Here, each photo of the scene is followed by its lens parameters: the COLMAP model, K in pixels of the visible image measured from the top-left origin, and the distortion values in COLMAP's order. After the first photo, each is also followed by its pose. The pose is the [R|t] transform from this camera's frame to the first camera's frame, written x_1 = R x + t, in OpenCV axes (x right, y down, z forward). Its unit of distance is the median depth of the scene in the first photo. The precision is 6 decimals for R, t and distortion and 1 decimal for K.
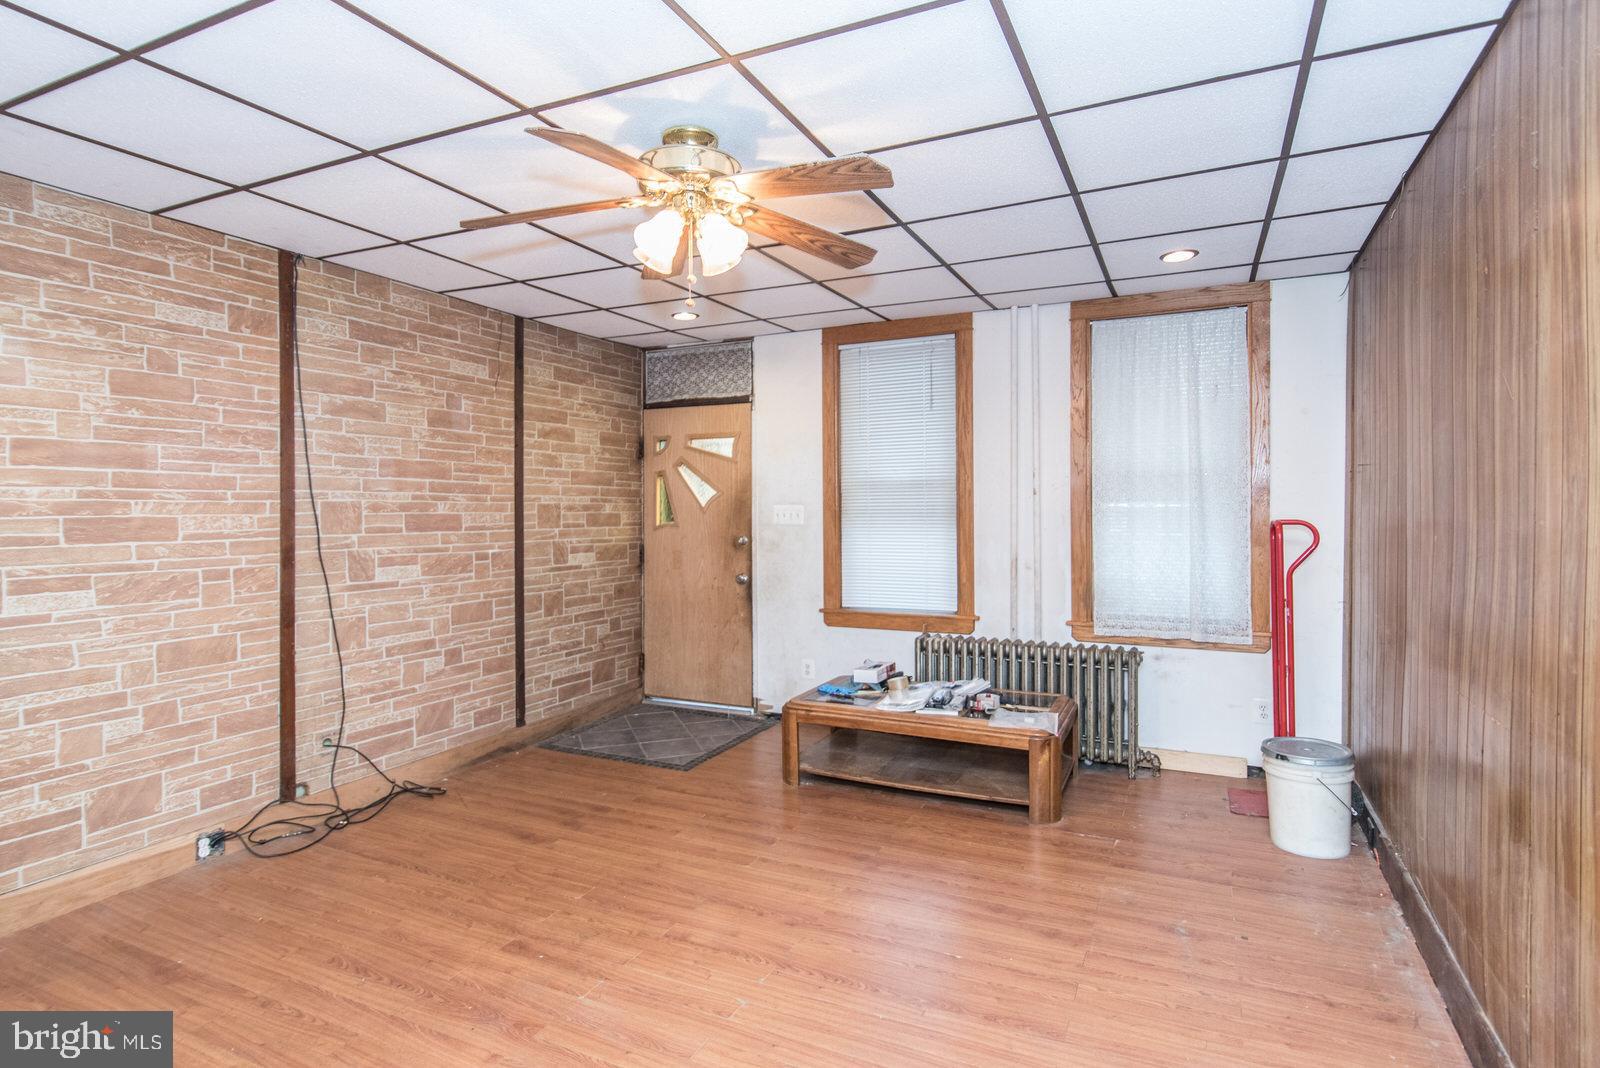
lens RADIAL K [[833.1, 0, 708.0], [0, 833.1, 514.5], [0, 0, 1]] dist [0.003448, 0.000608]
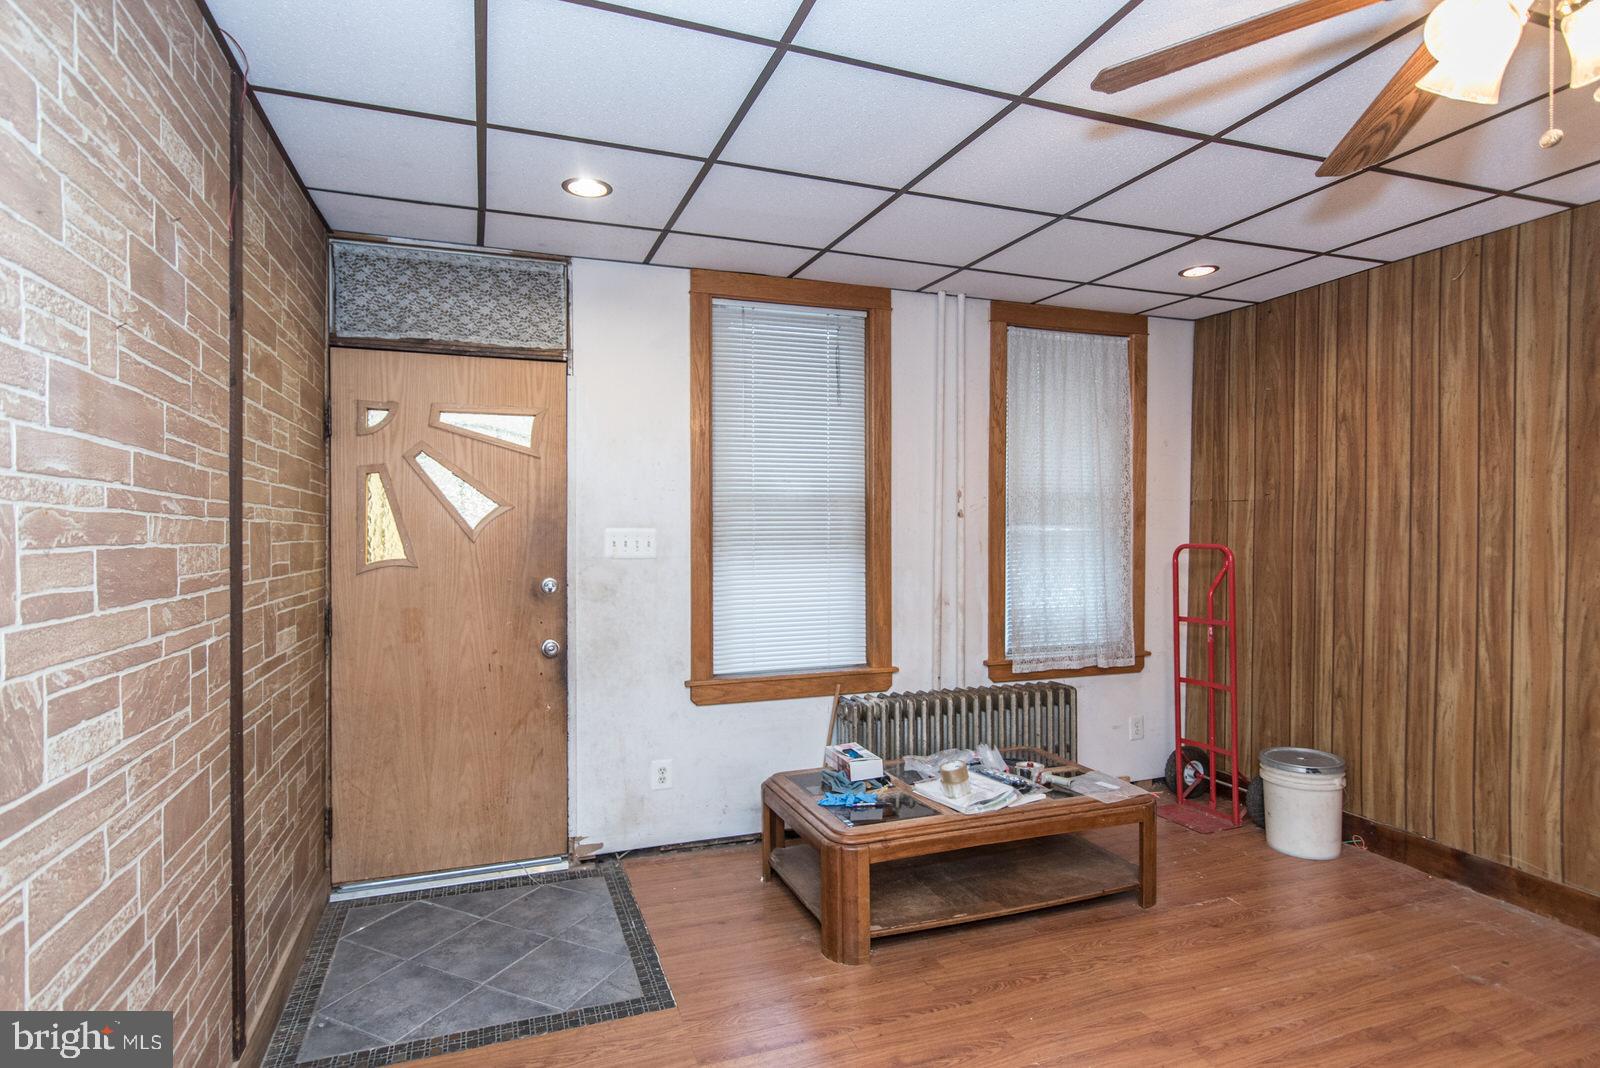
lens RADIAL K [[897.5, 0, 955.6], [0, 897.5, 535.9], [0, 0, 1]] dist [0.002540, 0.001193]
pose [[0.656400, -0.002146, 0.754410, -0.272442], [0.005548, 0.999983, -0.001982, -0.002556], [-0.754392, 0.005486, 0.656401, 0.356585]]
